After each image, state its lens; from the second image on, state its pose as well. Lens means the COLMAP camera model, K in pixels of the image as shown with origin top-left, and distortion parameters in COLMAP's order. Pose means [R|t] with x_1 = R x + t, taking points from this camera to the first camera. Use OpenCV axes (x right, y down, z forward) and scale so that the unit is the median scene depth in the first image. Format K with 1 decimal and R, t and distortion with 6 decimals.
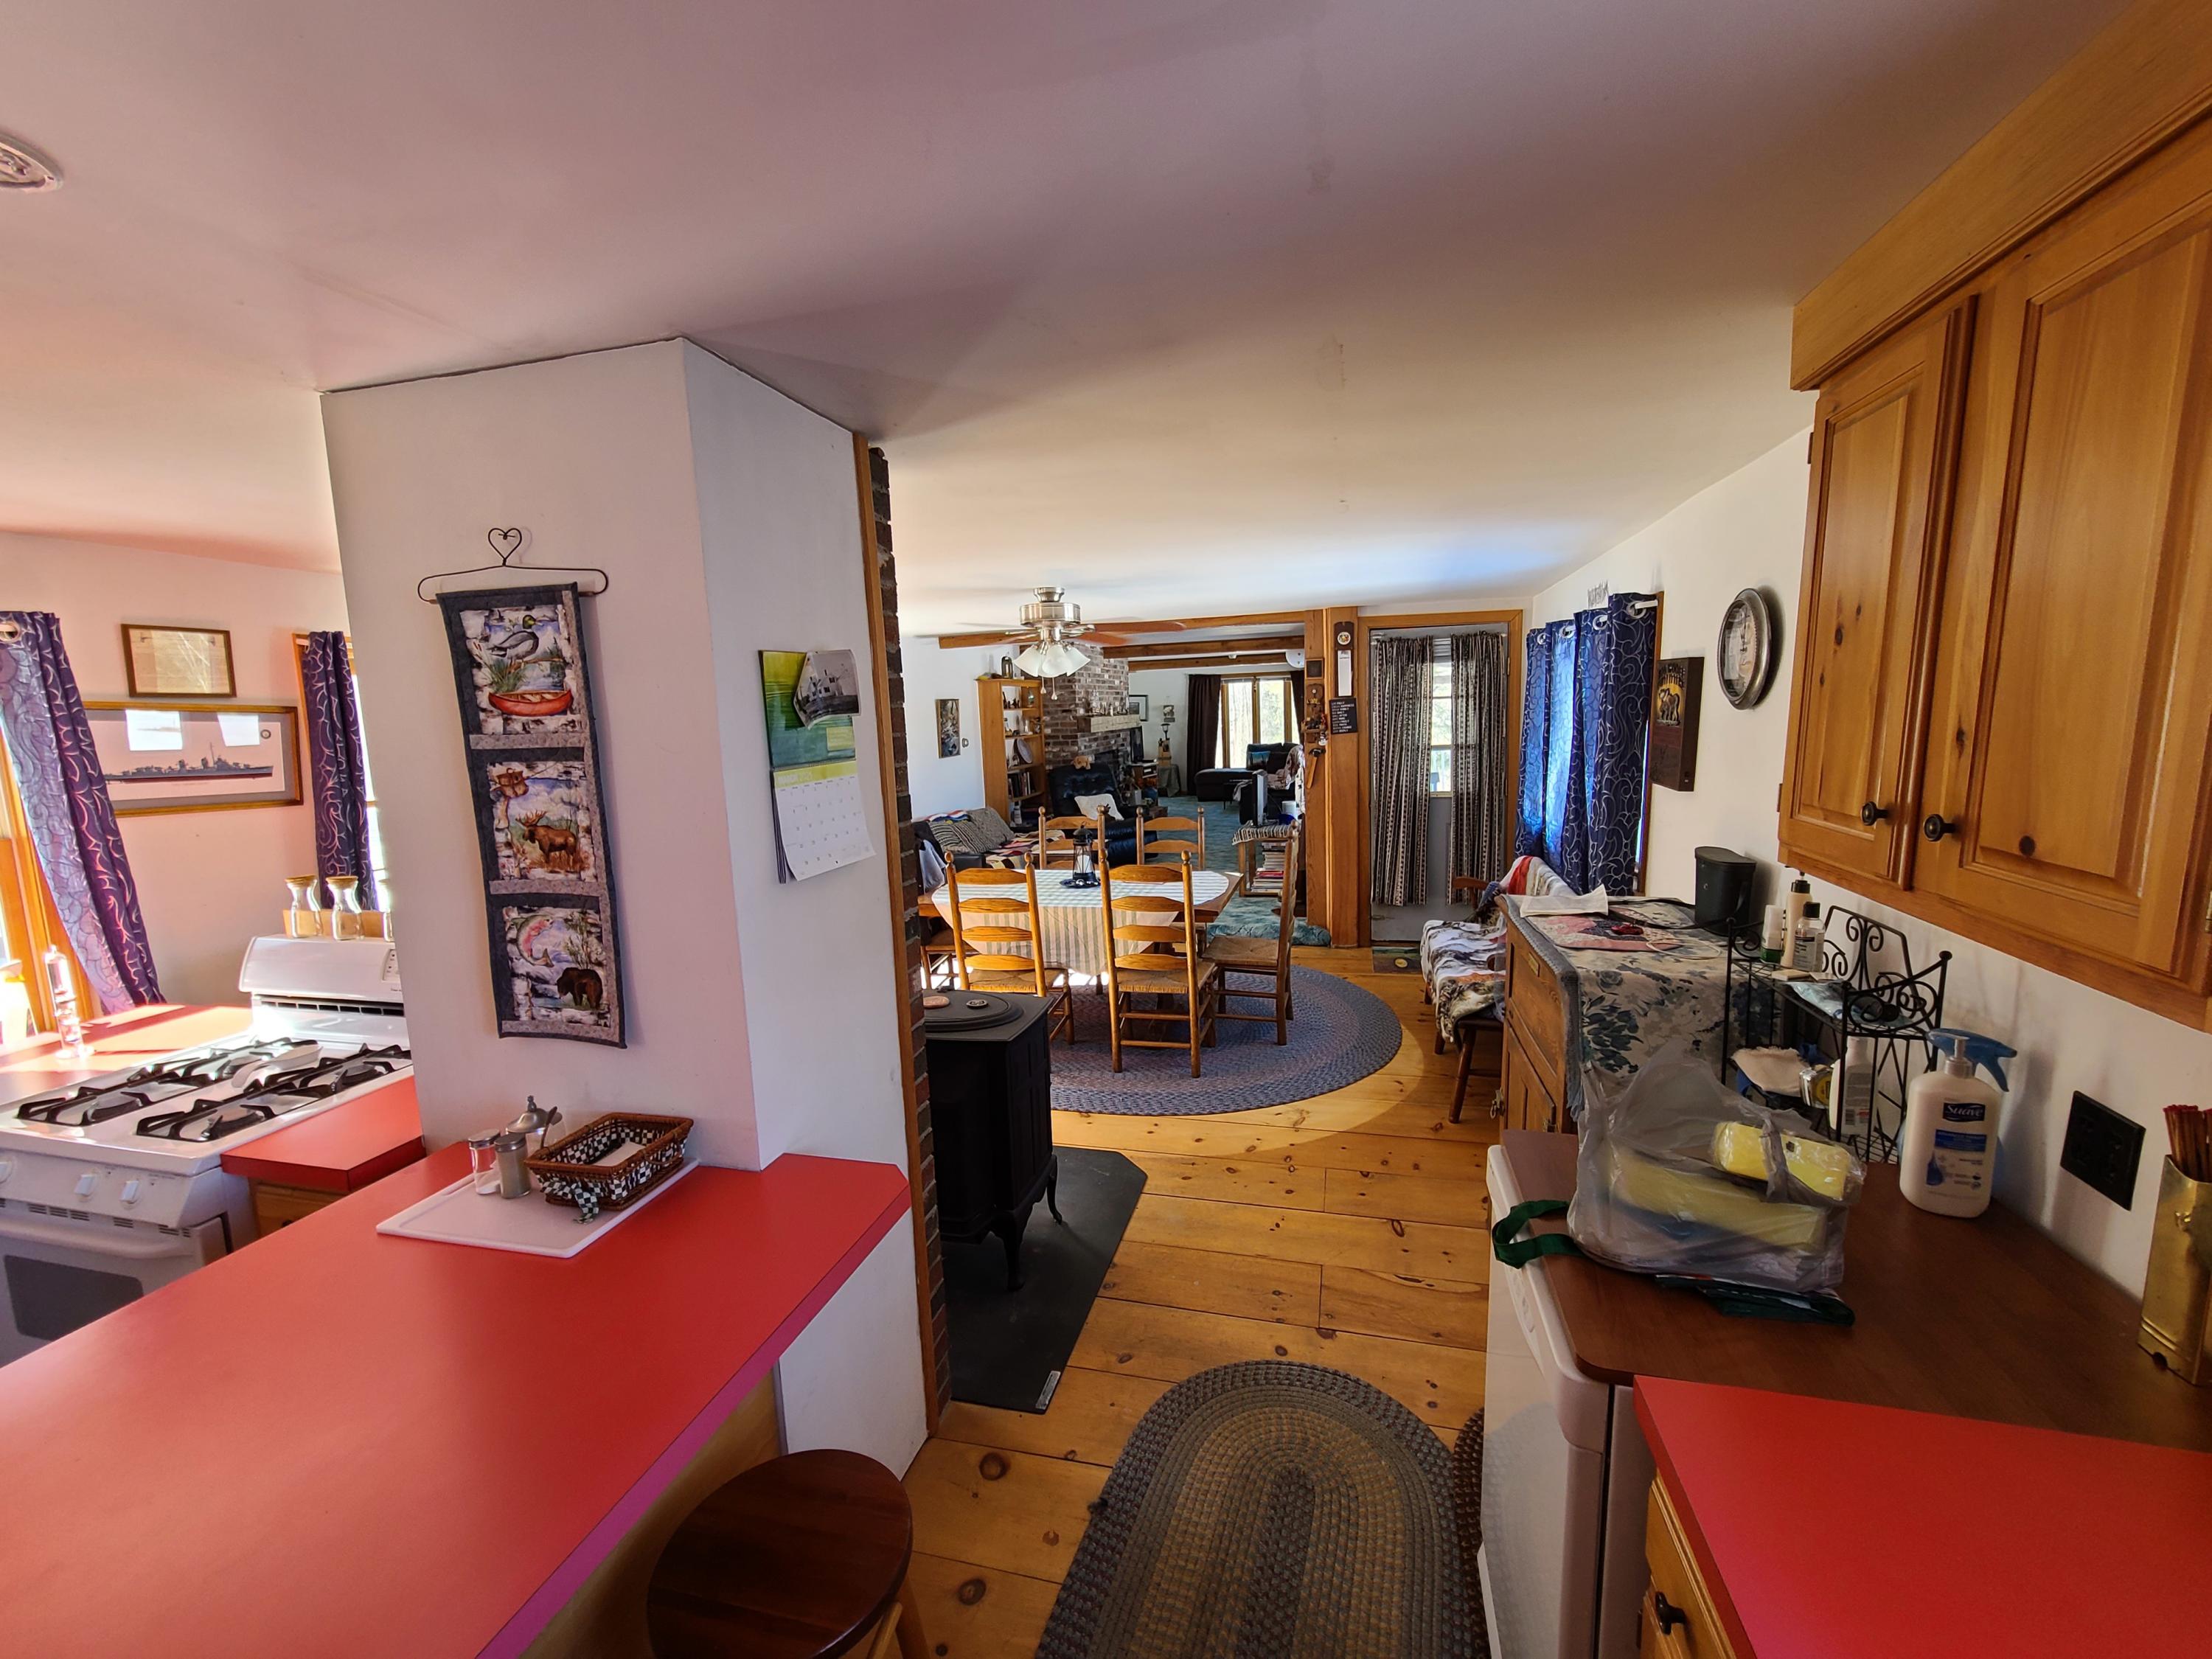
lens RADIAL K [[902.9, 0, 1109.9], [0, 902.9, 838.3], [0, 0, 1]] dist [0.000731, 0.000016]
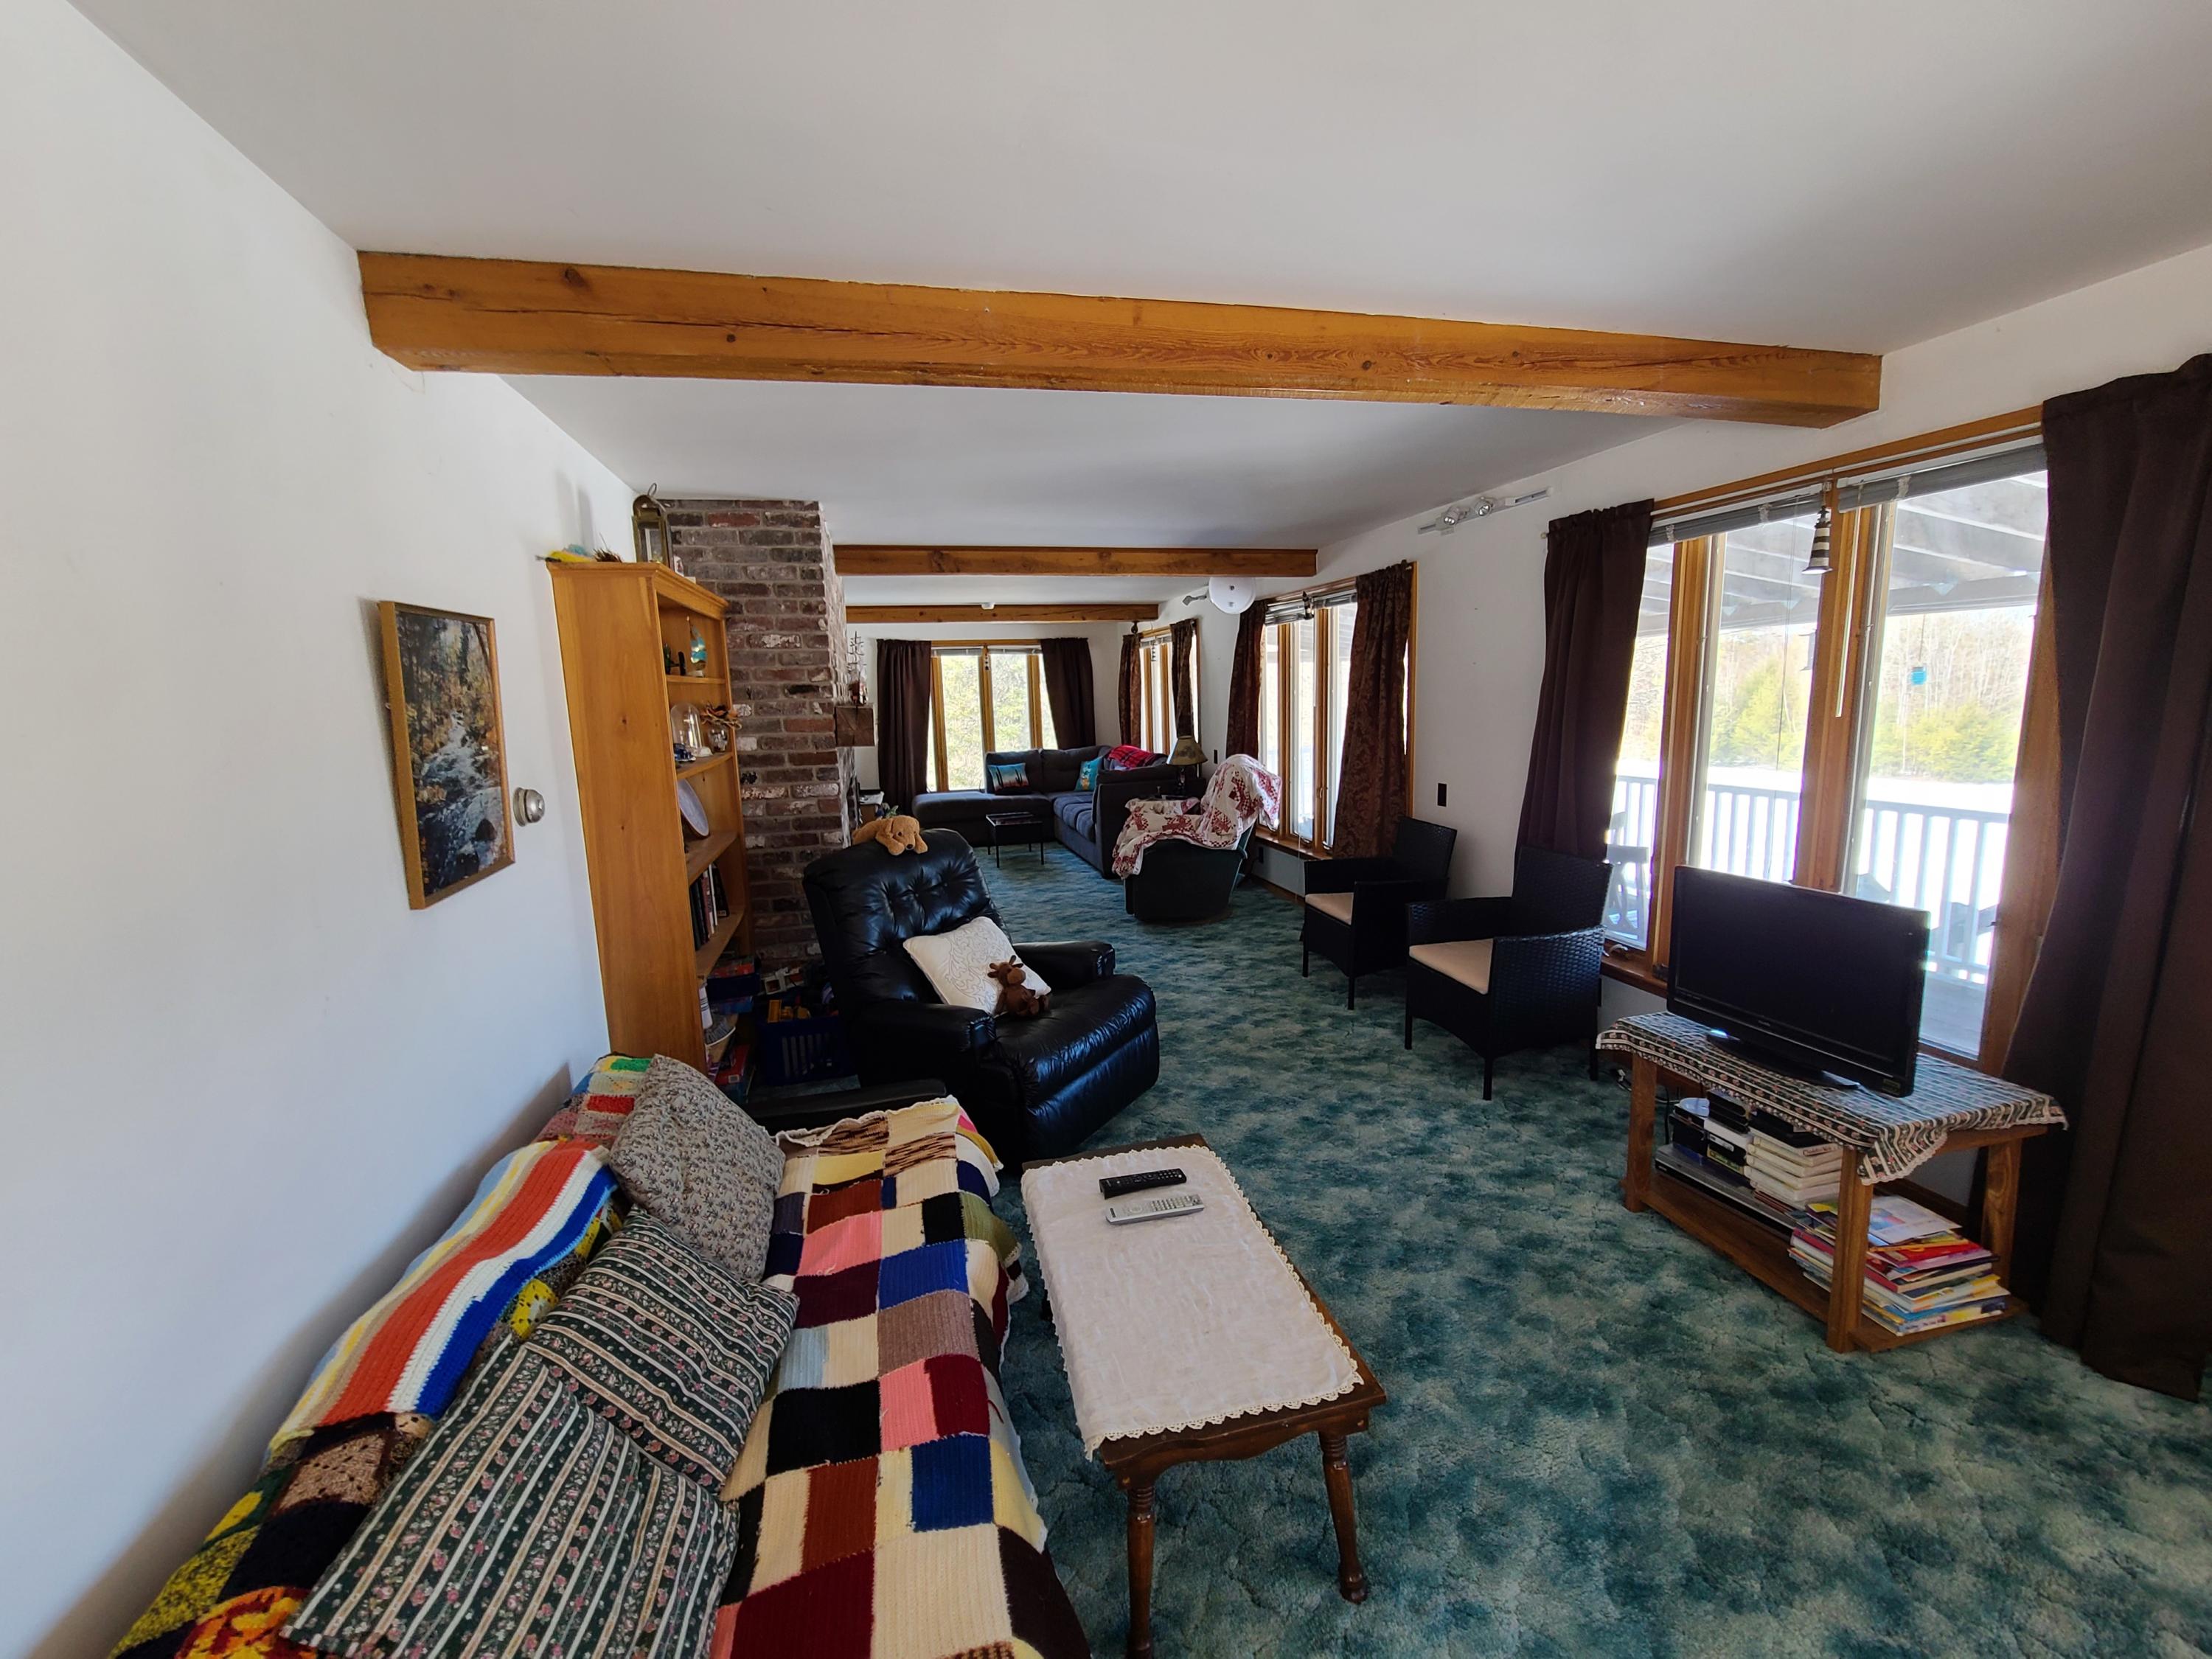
lens RADIAL K [[902.9, 0, 1098.9], [0, 902.9, 832.1], [0, 0, 1]] dist [0.000731, 0.000016]
pose [[0.877911, -0.072790, 0.473259, -0.094527], [0.075733, 0.997045, 0.012865, -0.061209], [-0.472797, 0.024547, 0.880829, 0.485276]]
